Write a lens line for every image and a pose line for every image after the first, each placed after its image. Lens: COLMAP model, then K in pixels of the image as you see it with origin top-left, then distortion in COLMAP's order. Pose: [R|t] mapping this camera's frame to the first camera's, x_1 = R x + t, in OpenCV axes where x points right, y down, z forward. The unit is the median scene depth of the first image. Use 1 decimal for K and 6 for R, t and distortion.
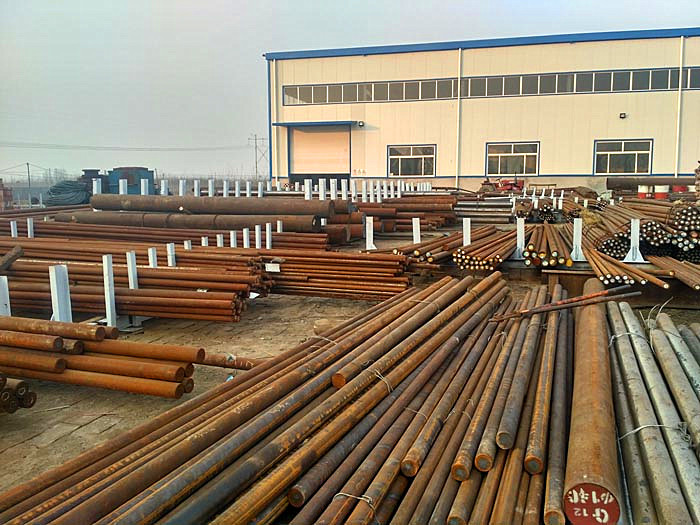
lens RADIAL K [[634.8, 0, 354.0], [0, 634.8, 251.7], [0, 0, 1]] dist [0.103367, -0.195682]
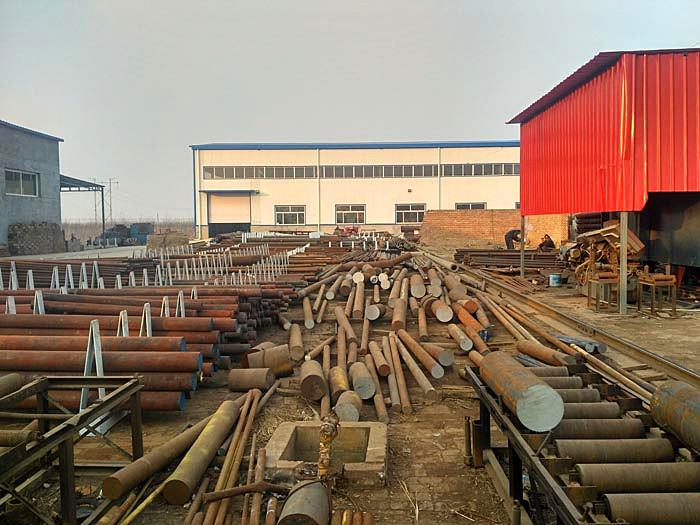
lens RADIAL K [[634.8, 0, 359.5], [0, 634.8, 251.0], [0, 0, 1]] dist [0.103367, -0.195682]
pose [[0.962883, -0.018952, 0.269251, -0.180259], [0.036262, 0.997572, -0.059462, 0.051099], [-0.267470, 0.067019, 0.961233, -0.602026]]
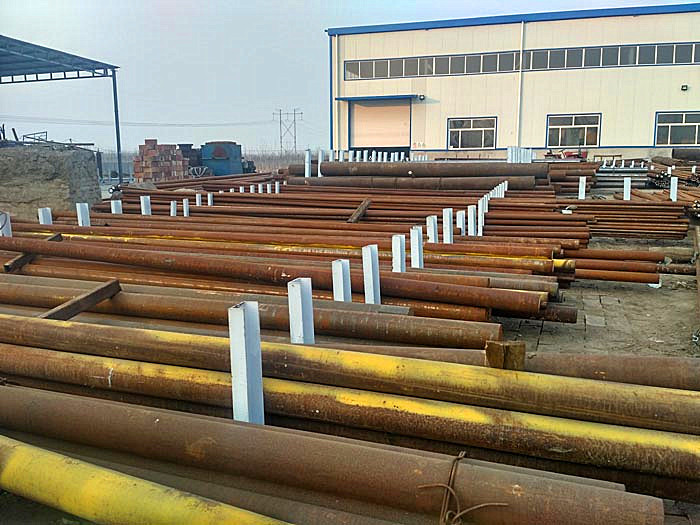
lens RADIAL K [[634.8, 0, 350.2], [0, 634.8, 255.5], [0, 0, 1]] dist [0.103367, -0.195682]
pose [[0.999447, 0.000317, -0.033245, -0.072554], [0.001179, 0.998988, 0.044954, 0.007127], [0.033226, -0.044969, 0.998436, -0.042753]]
